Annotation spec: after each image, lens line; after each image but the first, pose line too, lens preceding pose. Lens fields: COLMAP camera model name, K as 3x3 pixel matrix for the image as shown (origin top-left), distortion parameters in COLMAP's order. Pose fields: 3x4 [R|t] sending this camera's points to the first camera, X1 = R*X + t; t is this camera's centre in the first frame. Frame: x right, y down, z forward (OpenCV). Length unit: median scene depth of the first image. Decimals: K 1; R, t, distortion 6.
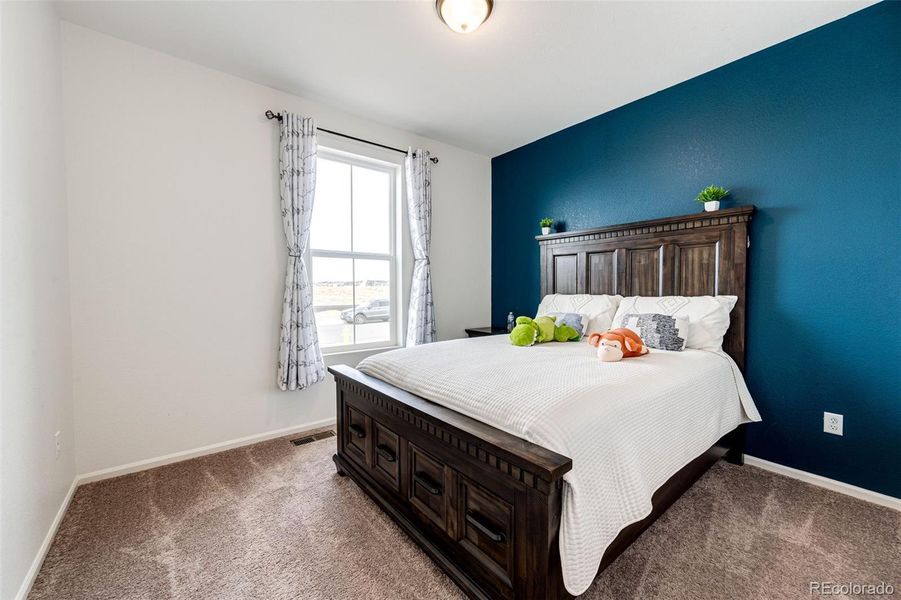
lens RADIAL K [[359.1, 0, 449.2], [0, 359.1, 299.4], [0, 0, 1]] dist [0.001006, 0.000215]
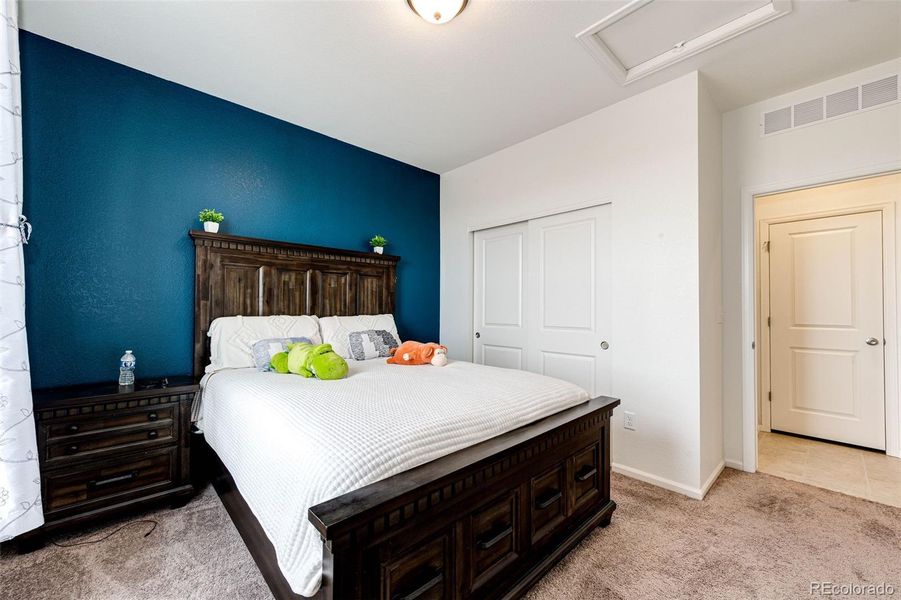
lens RADIAL K [[359.1, 0, 449.1], [0, 359.1, 303.1], [0, 0, 1]] dist [0.001006, 0.000215]
pose [[-0.090001, 0.018885, 0.995763, -0.649799], [0.025413, 0.999538, -0.016660, -0.023880], [-0.995617, 0.023806, -0.090439, 0.828346]]
